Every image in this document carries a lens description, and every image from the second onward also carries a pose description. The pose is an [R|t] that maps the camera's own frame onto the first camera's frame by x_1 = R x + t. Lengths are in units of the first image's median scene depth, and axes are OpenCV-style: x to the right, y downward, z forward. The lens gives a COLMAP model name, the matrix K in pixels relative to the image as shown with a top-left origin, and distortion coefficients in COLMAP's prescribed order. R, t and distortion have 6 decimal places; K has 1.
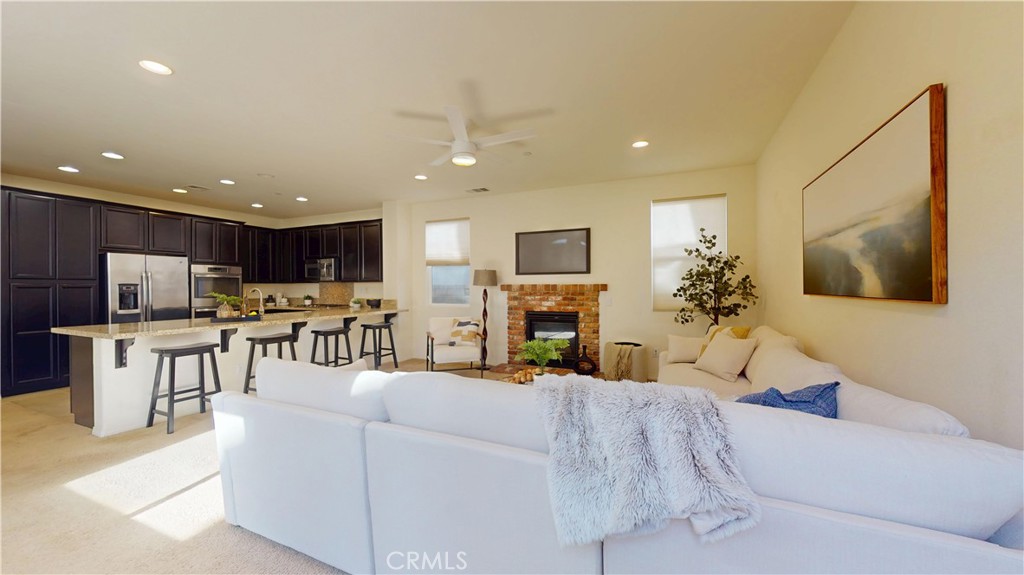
lens RADIAL K [[375.9, 0, 514.1], [0, 375.9, 291.5], [0, 0, 1]] dist [-0.000792, -0.000099]
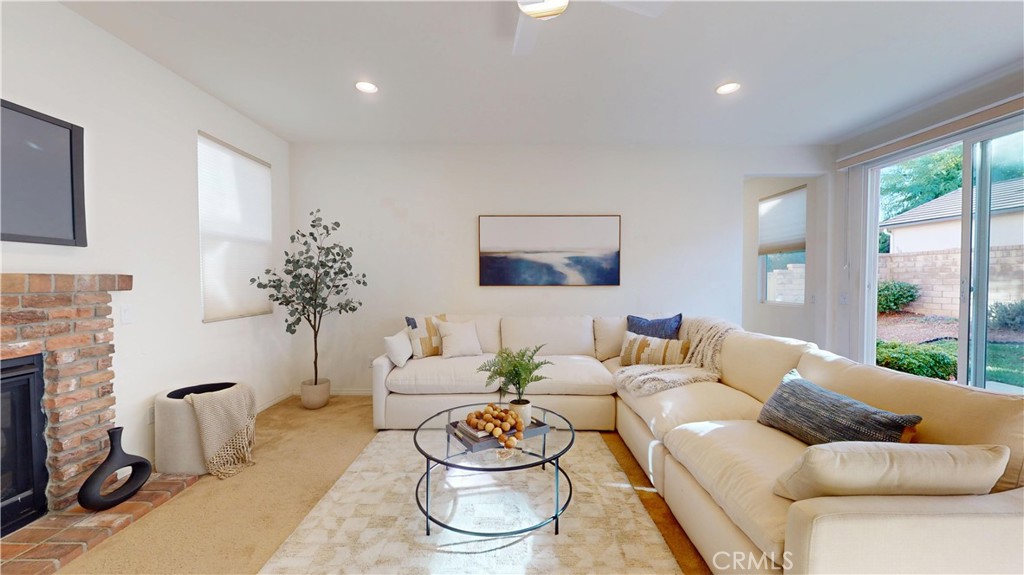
lens RADIAL K [[375.9, 0, 511.9], [0, 375.9, 289.1], [0, 0, 1]] dist [-0.000792, -0.000099]
pose [[-0.407195, -0.016302, 0.913196, -0.315276], [0.014127, 0.999609, 0.024144, -0.006983], [-0.913232, 0.022732, -0.406806, 0.717545]]
